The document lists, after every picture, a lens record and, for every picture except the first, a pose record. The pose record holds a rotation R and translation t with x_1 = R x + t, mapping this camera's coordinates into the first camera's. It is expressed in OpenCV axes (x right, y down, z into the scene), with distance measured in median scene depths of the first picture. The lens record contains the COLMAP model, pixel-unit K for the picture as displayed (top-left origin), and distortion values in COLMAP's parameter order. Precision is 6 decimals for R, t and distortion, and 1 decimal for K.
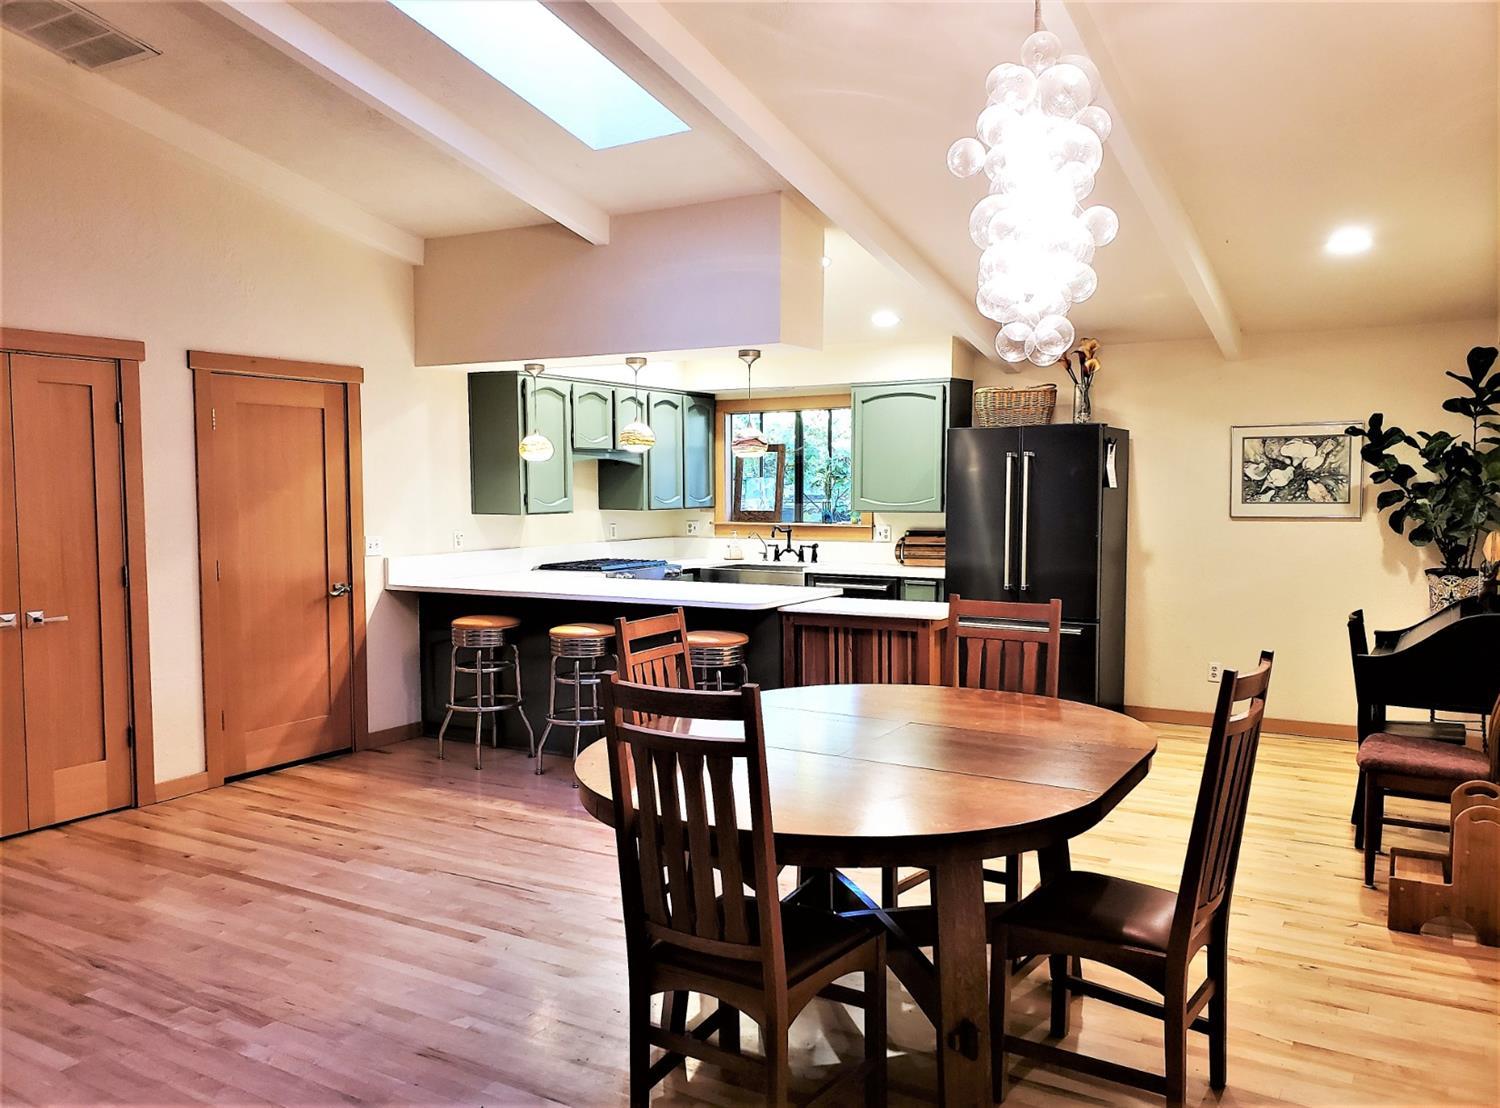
lens RADIAL K [[1185.9, 0, 750.0], [0, 1185.9, 554.0], [0, 0, 1]] dist [0.102478, -0.001964]
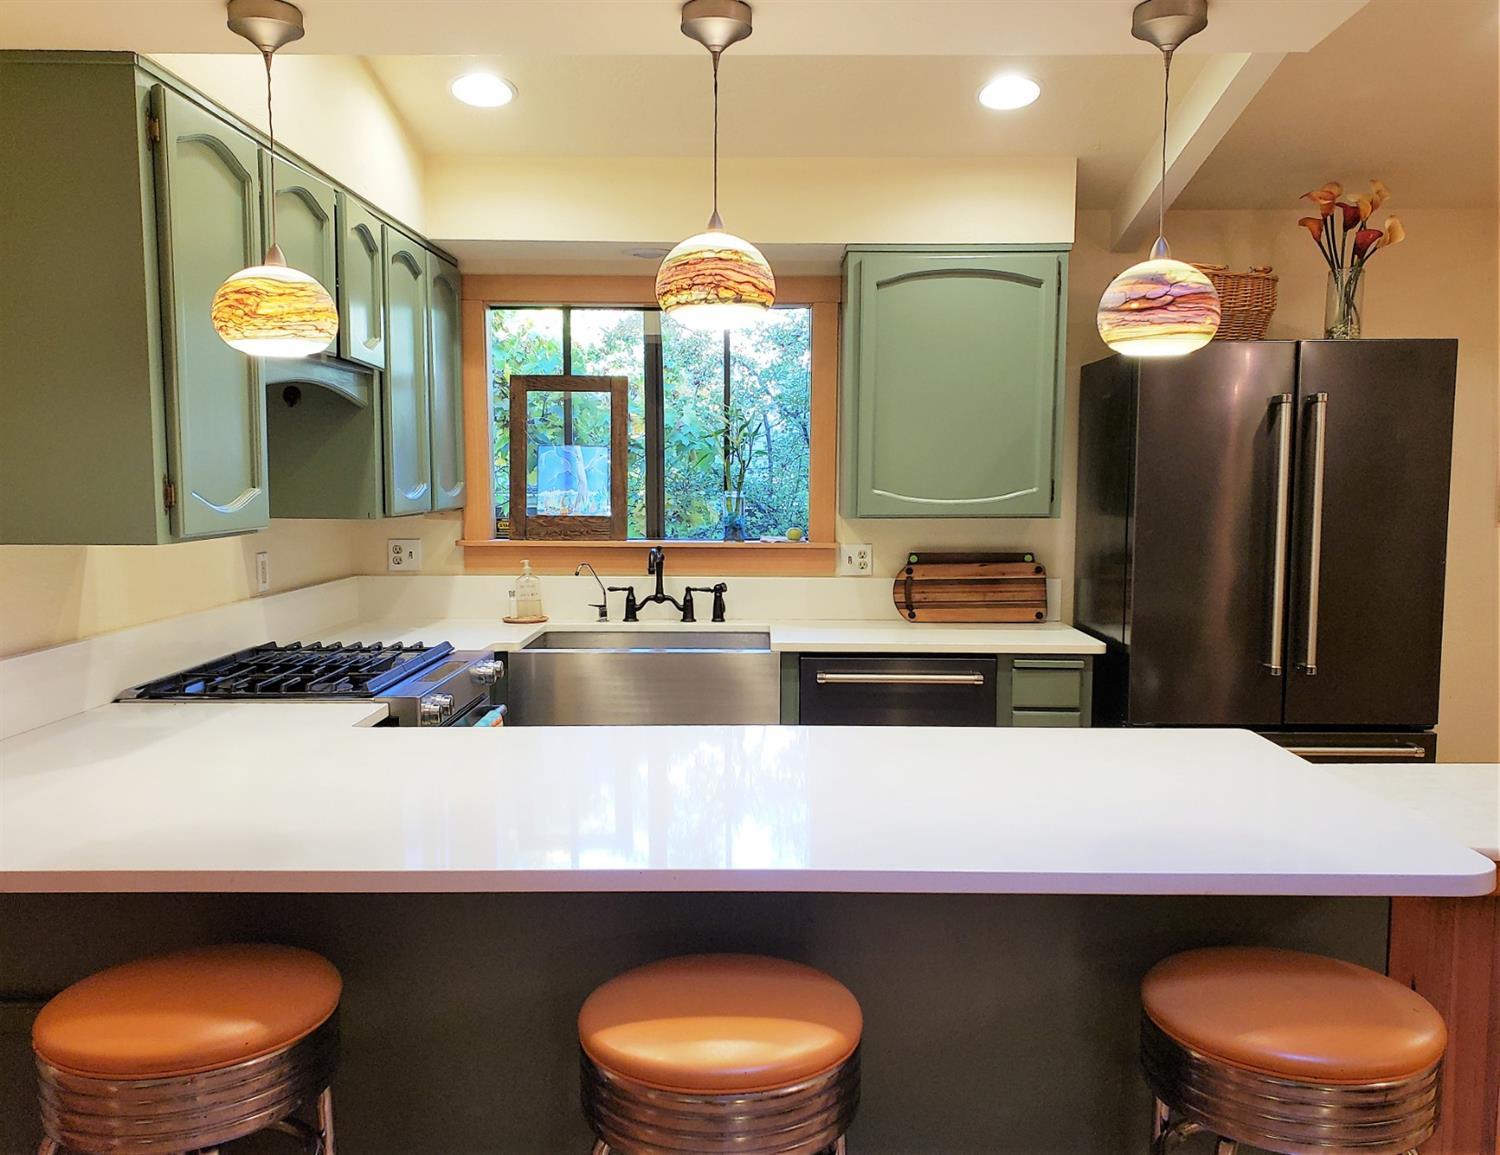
lens RADIAL K [[1236.6, 0, 750.0], [0, 1236.6, 577.5], [0, 0, 1]] dist [0.094763, -0.181842]
pose [[0.866637, -0.035988, 0.497640, -0.199842], [0.024665, 0.999266, 0.029310, -0.027485], [-0.498330, -0.013127, 0.866888, 0.595706]]
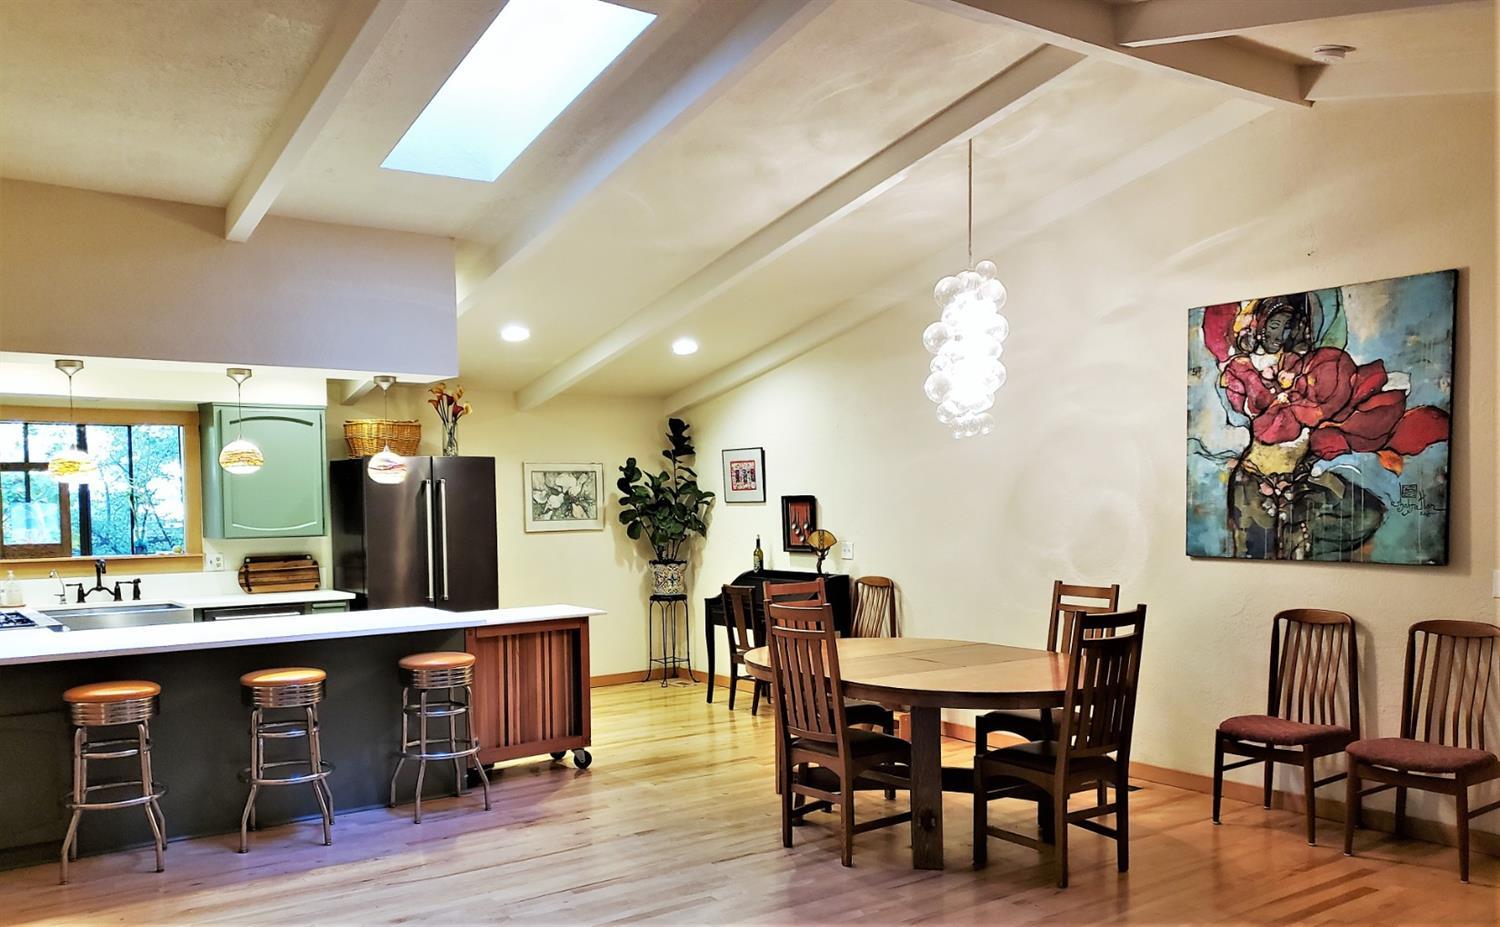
lens RADIAL K [[1227.2, 0, 750.7], [0, 1227.2, 565.7], [0, 0, 1]] dist [0.045458, -0.003216]
pose [[0.378593, -0.055088, 0.923922, -0.664360], [0.065916, 0.997297, 0.032452, -0.019258], [-0.923213, 0.048615, 0.381201, 0.249029]]
